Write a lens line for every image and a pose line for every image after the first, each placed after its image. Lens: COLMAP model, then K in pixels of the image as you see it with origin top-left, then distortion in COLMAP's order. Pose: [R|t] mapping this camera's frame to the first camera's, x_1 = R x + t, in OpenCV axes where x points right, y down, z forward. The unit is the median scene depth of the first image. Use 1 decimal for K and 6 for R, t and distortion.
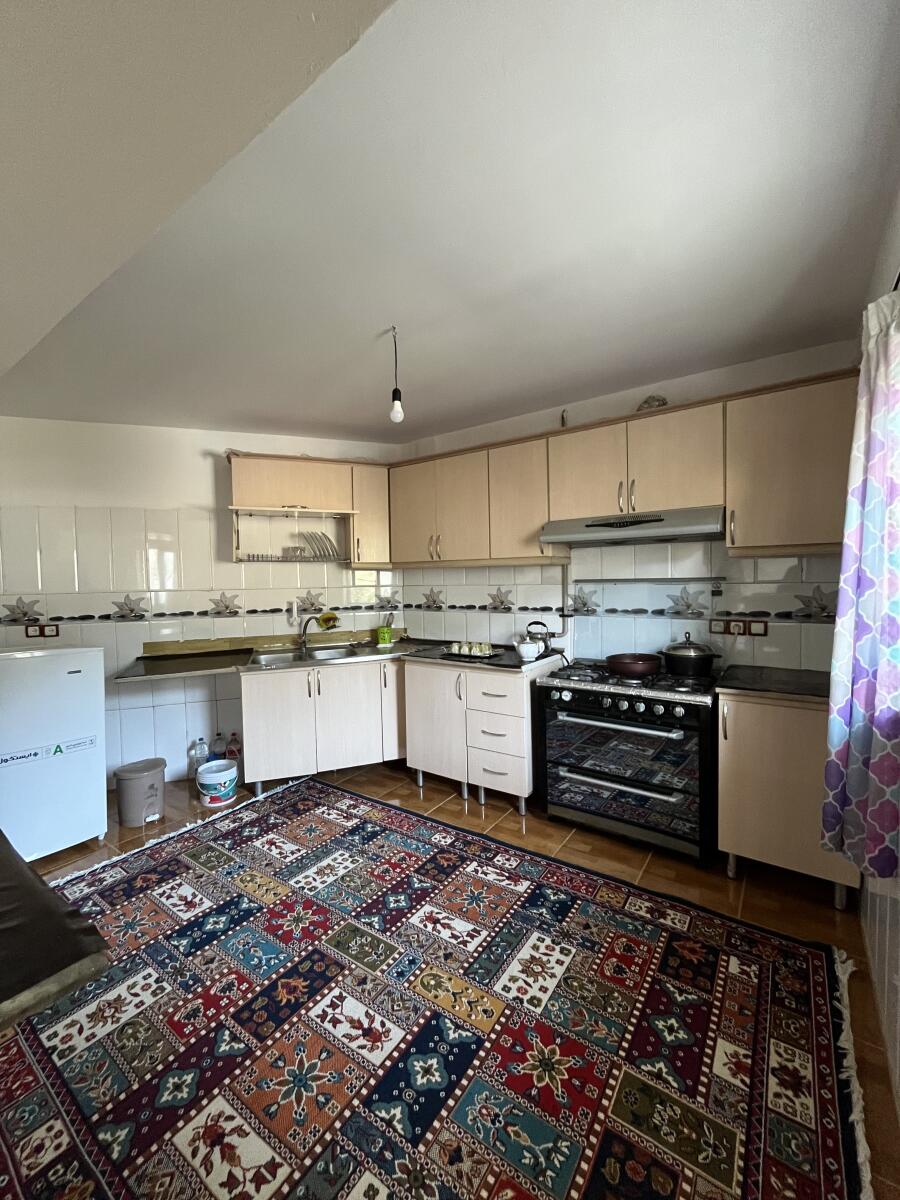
lens RADIAL K [[485.4, 0, 446.3], [0, 485.4, 599.5], [0, 0, 1]] dist [-0.001620, -0.000212]
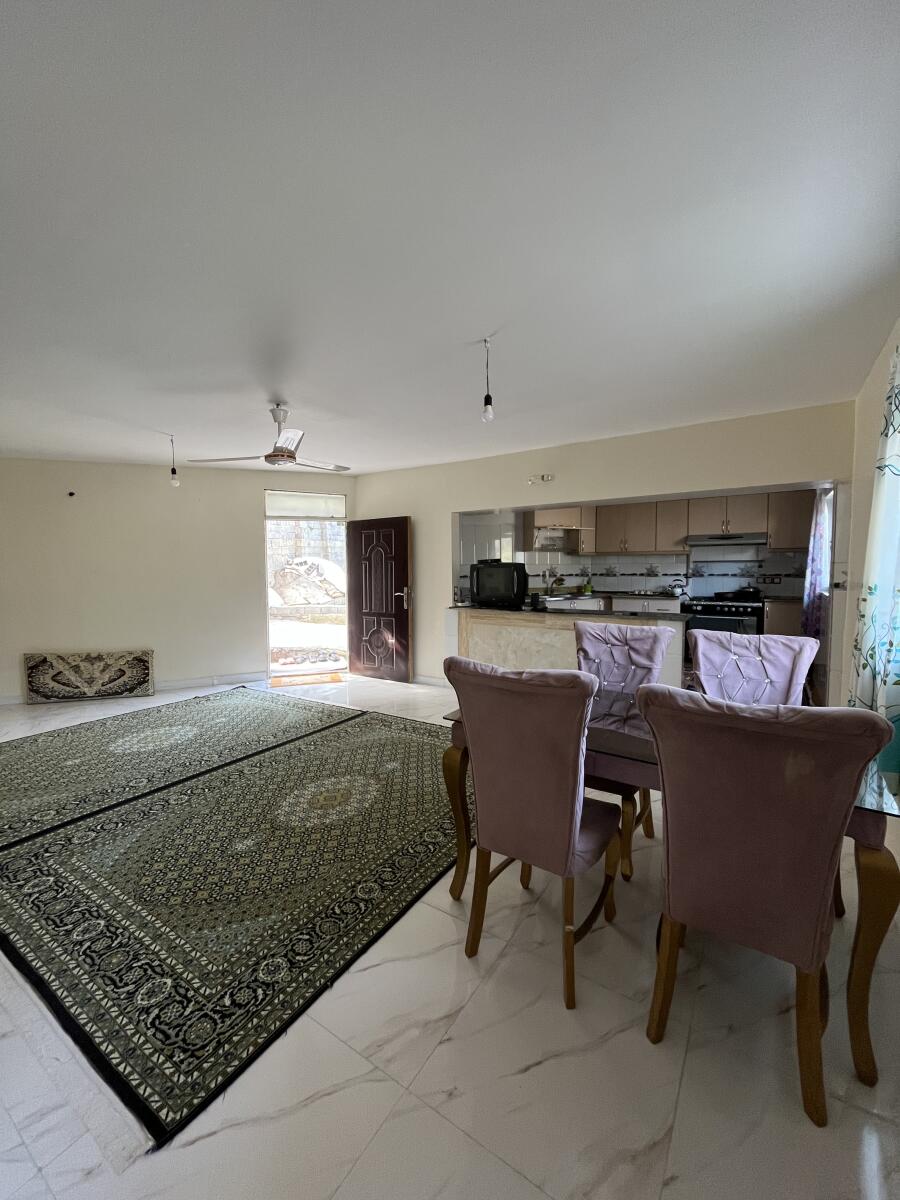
lens RADIAL K [[485.4, 0, 447.9], [0, 485.4, 599.7], [0, 0, 1]] dist [-0.001620, -0.000212]
pose [[0.999494, 0.008898, 0.030525, -1.001253], [-0.009681, 0.999626, 0.025590, 0.097566], [-0.030286, -0.025873, 0.999206, -1.285851]]
